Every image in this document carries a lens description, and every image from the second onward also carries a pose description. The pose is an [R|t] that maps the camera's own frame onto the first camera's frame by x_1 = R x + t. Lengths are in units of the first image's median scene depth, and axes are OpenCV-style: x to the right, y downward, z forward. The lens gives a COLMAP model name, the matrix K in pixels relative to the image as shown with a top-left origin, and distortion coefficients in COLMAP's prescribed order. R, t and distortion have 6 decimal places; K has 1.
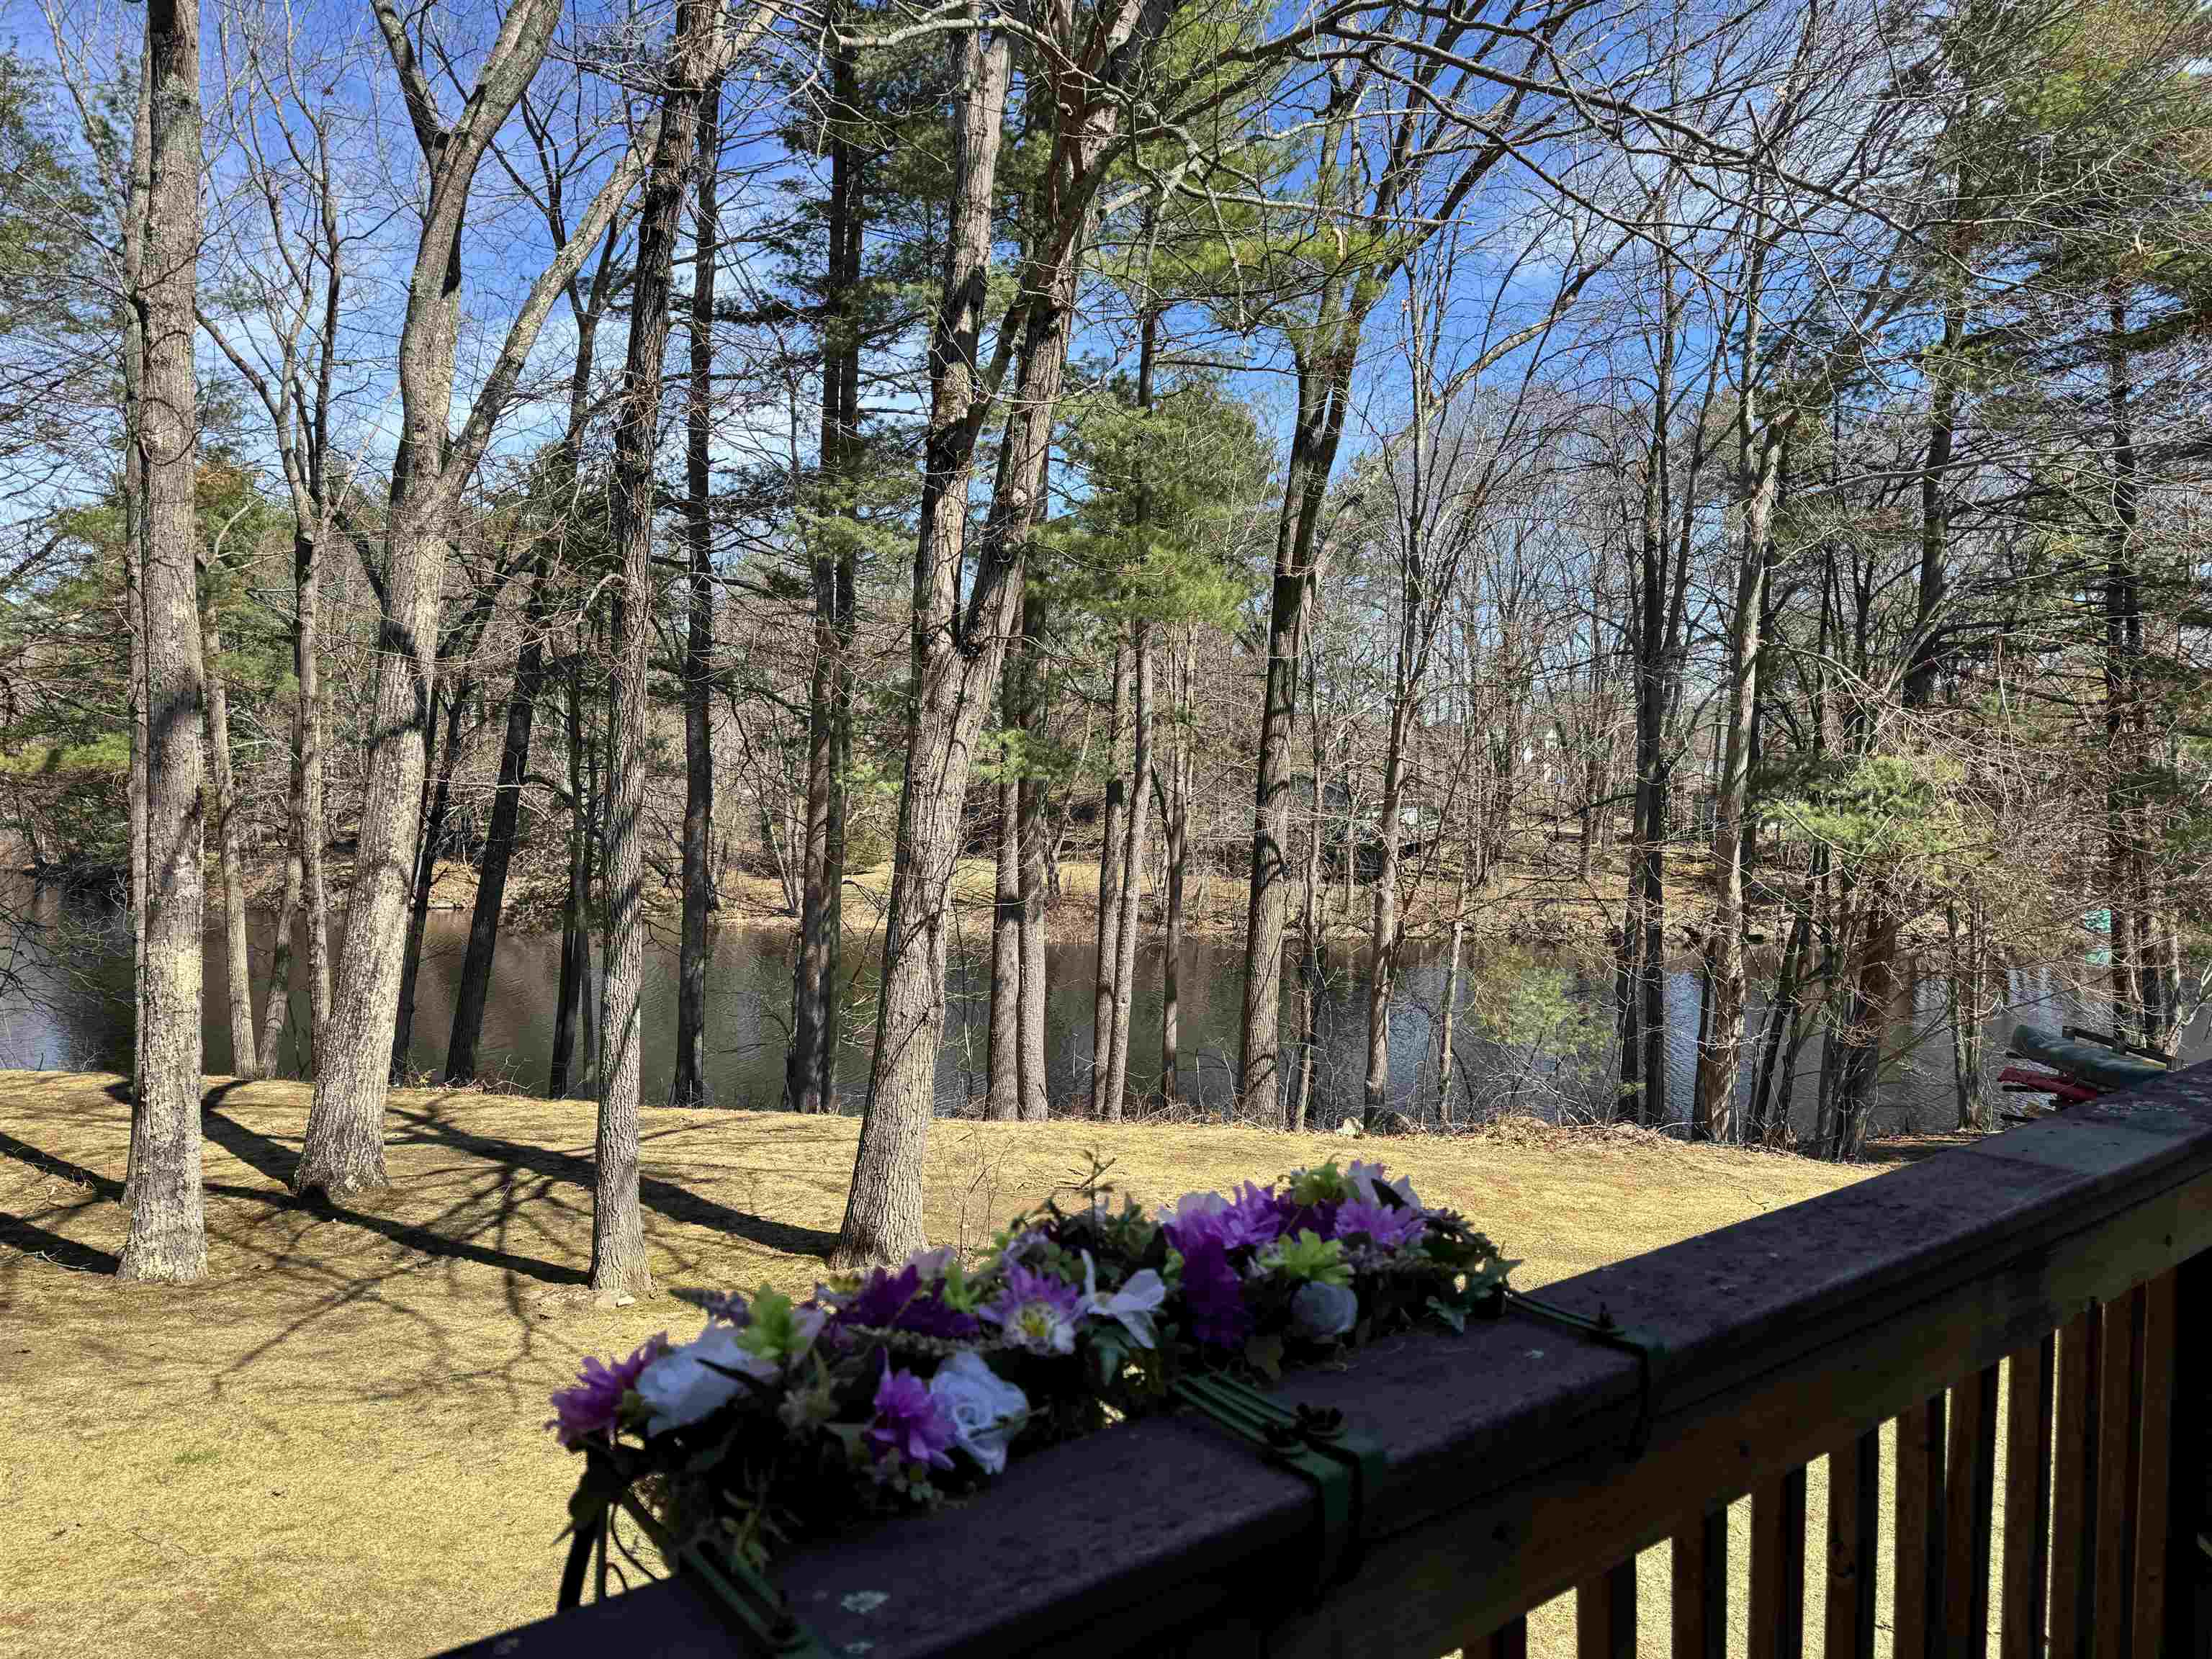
lens RADIAL K [[1541.9, 0, 1112.8], [0, 1541.9, 834.9], [0, 0, 1]] dist [0.098793, -0.131466]
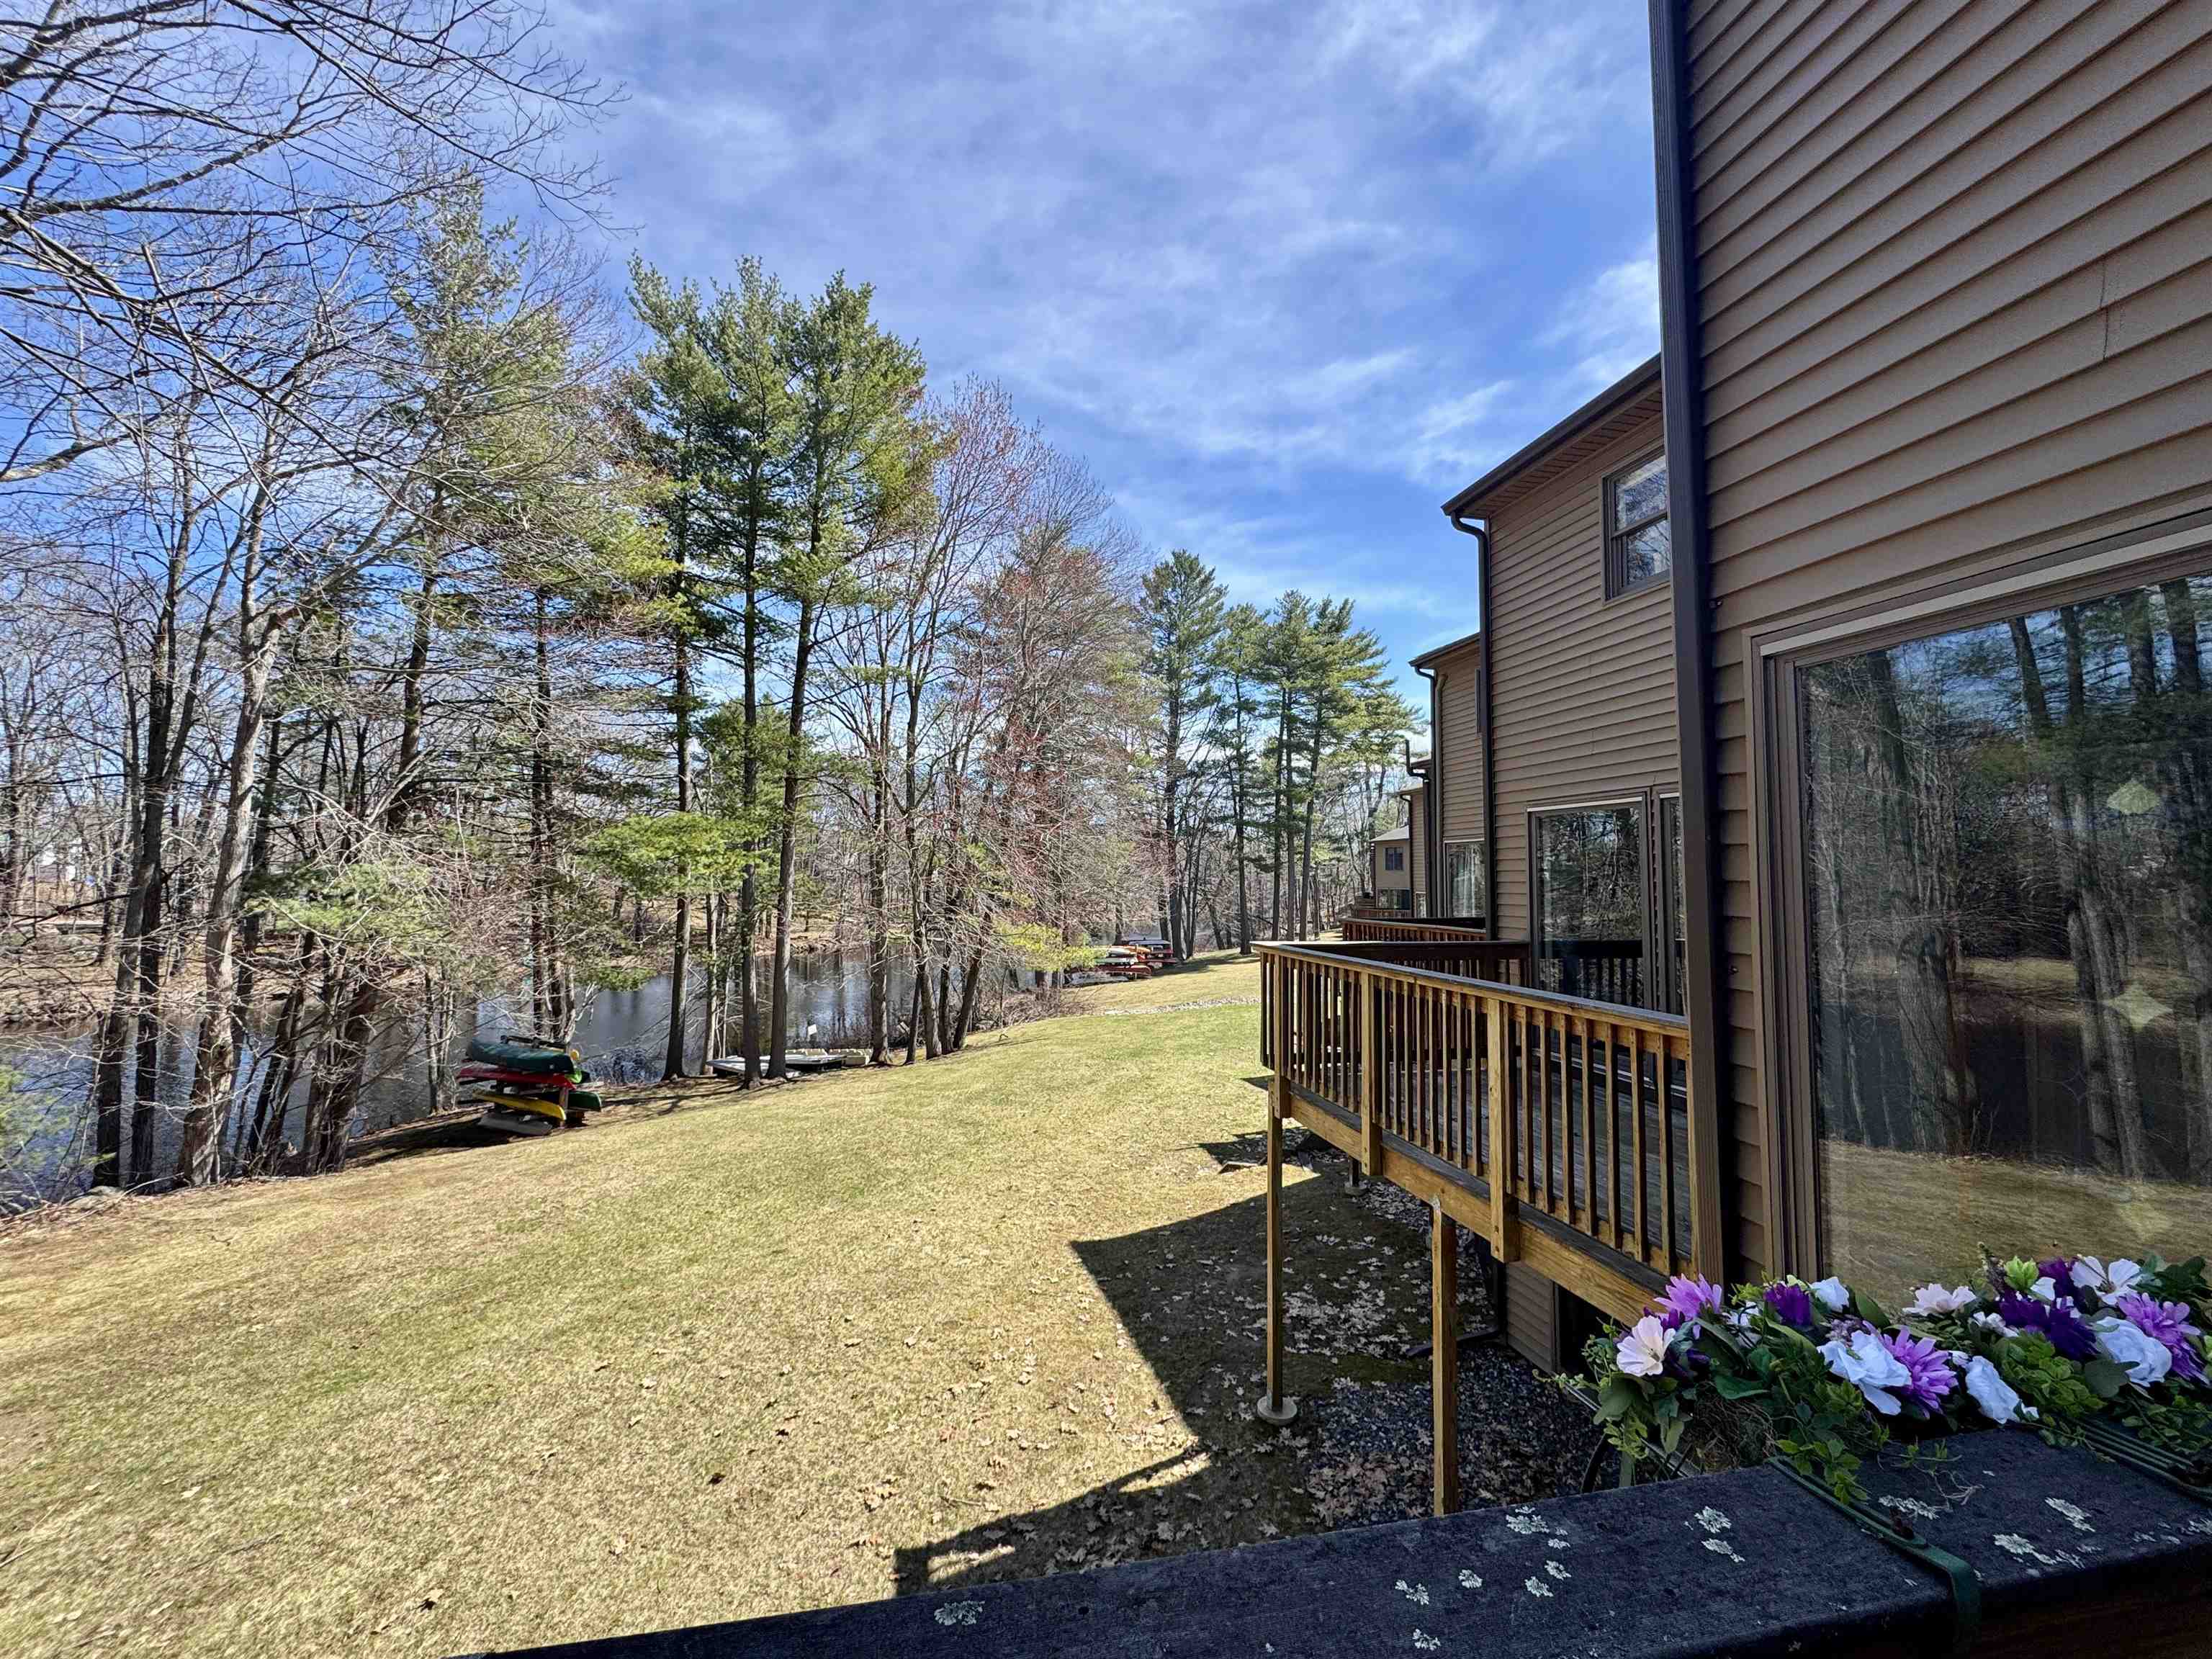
lens RADIAL K [[874.0, 0, 1111.0], [0, 874.0, 824.0], [0, 0, 1]] dist [-0.001784, 0.000225]
pose [[0.416114, 0.050185, 0.907926, 0.054937], [0.037254, 0.996697, -0.072166, -0.005930], [-0.908549, 0.063853, 0.412870, 0.066515]]
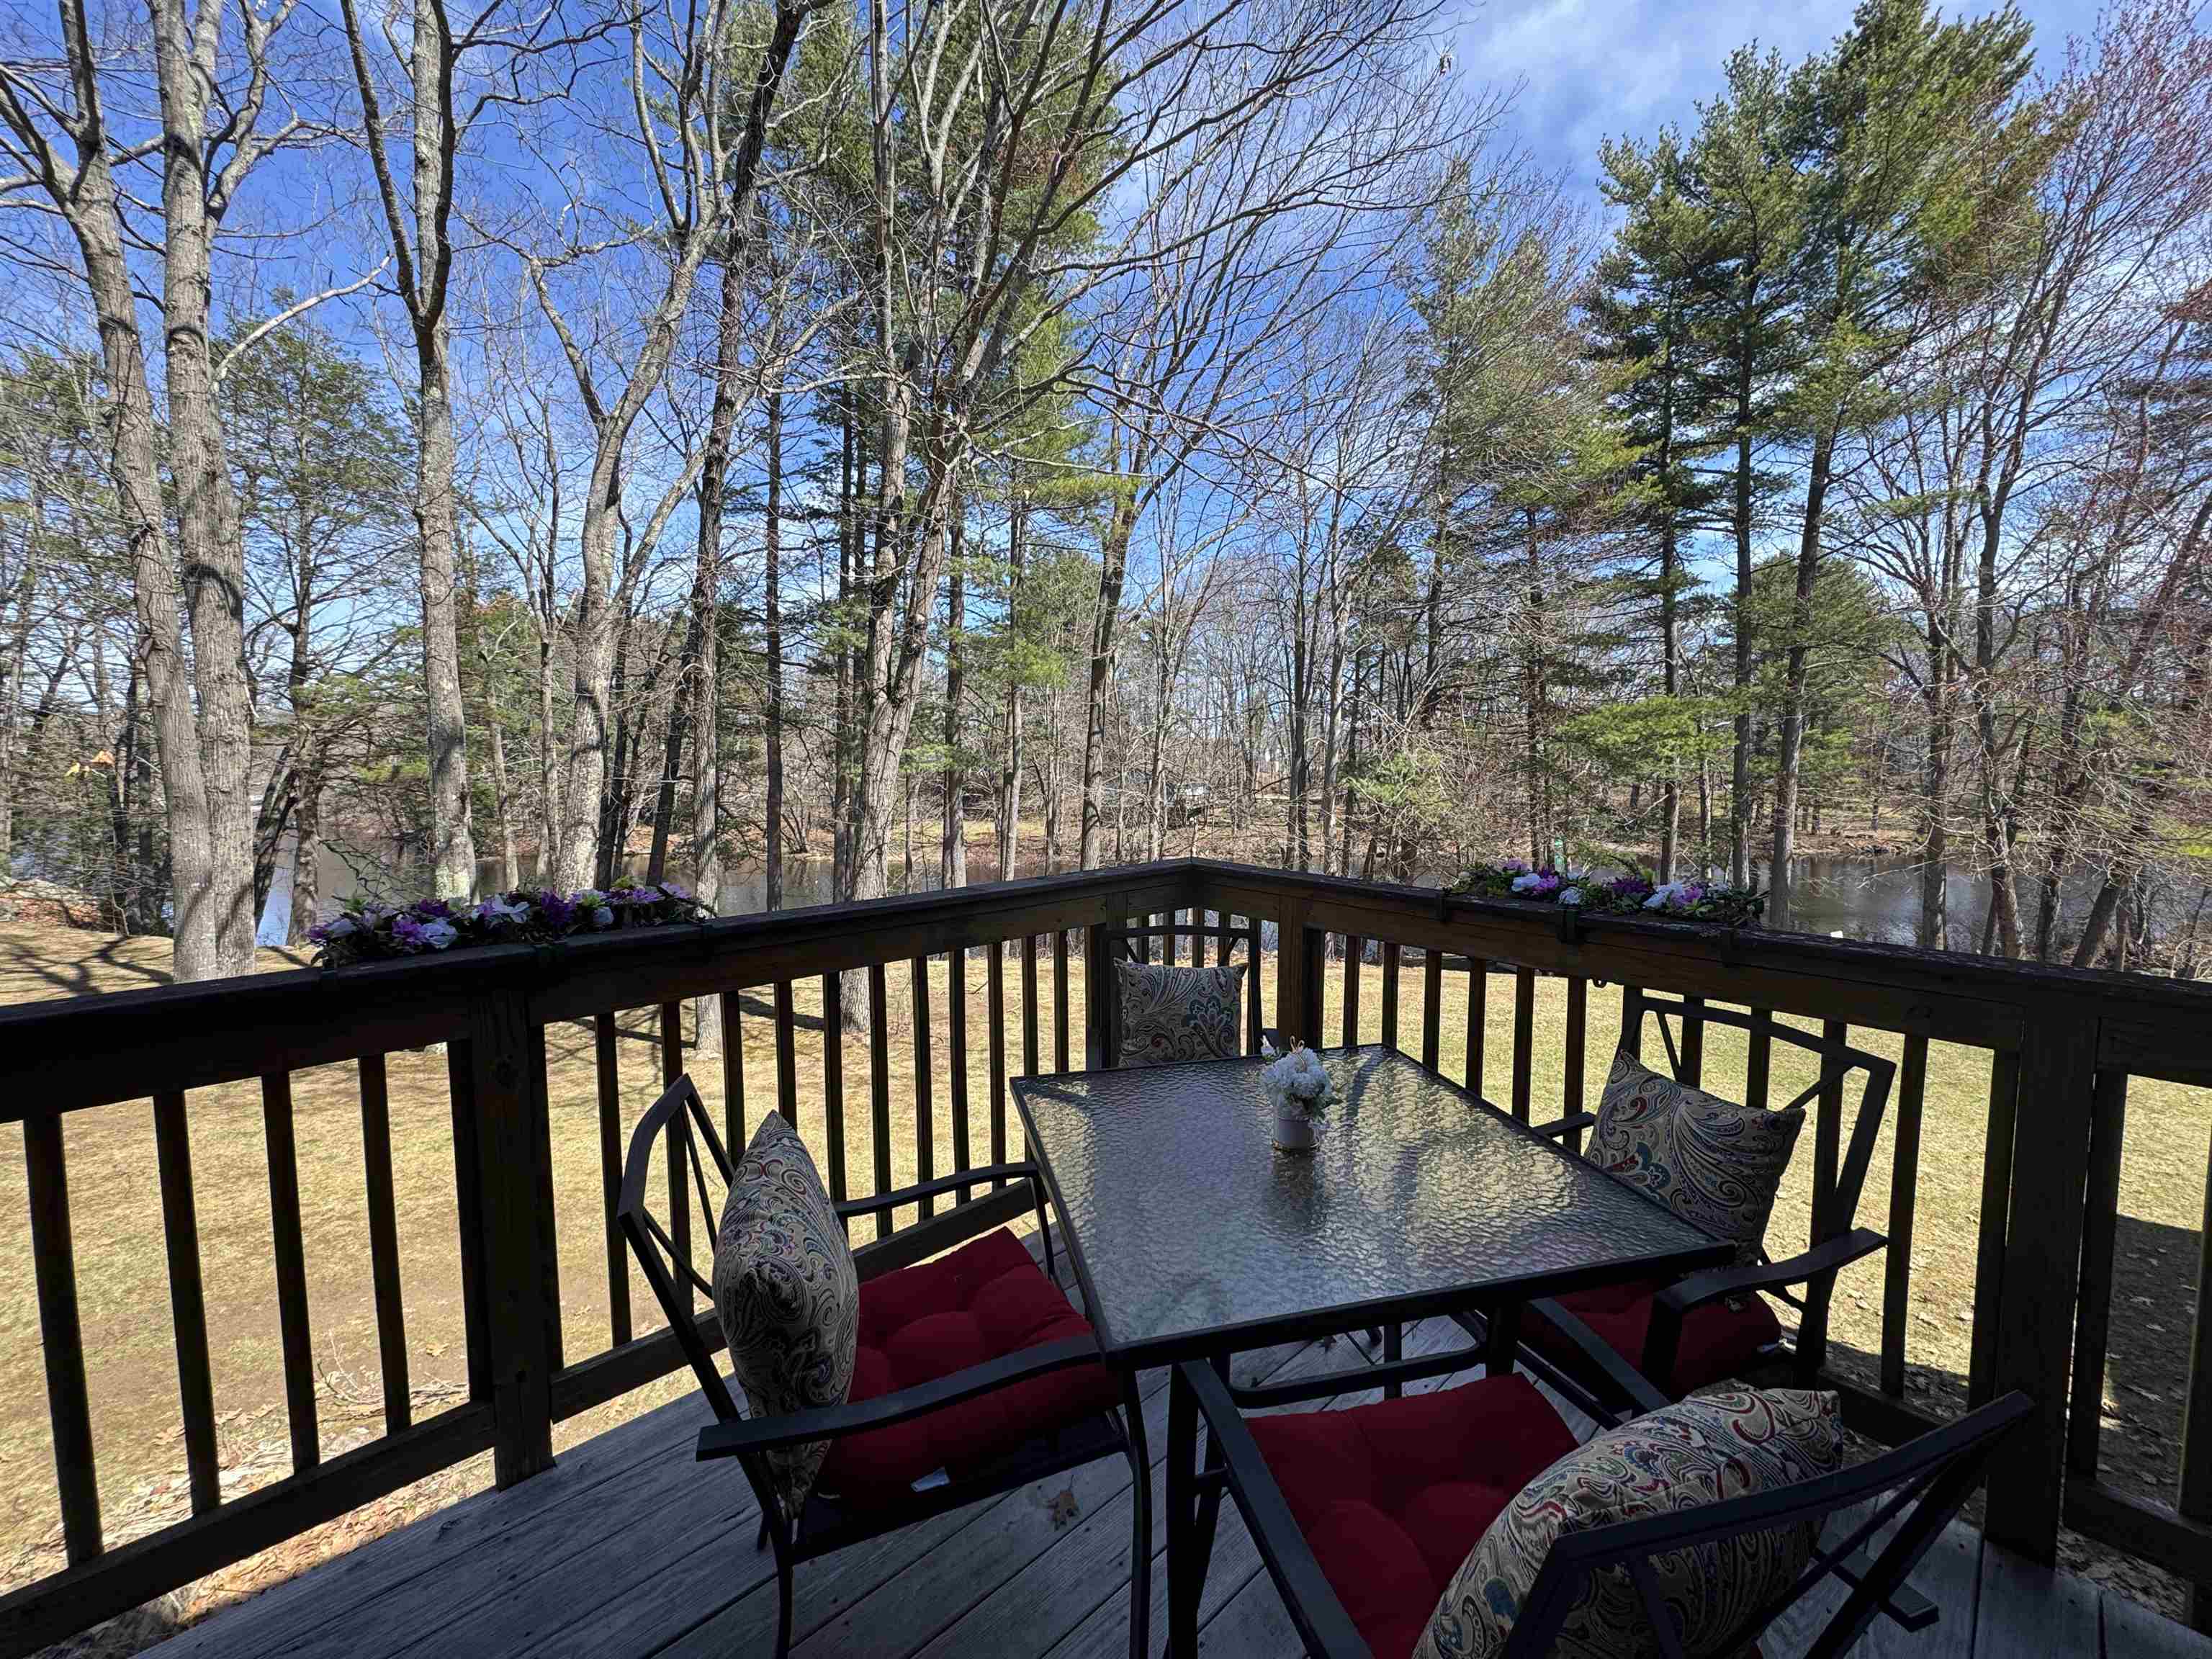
lens RADIAL K [[874.0, 0, 1111.0], [0, 874.0, 824.0], [0, 0, 1]] dist [-0.001784, 0.000225]
pose [[0.996661, -0.019089, 0.079388, 0.044457], [0.017314, 0.999586, 0.022989, 0.003847], [-0.079794, -0.021538, 0.996579, -0.037058]]
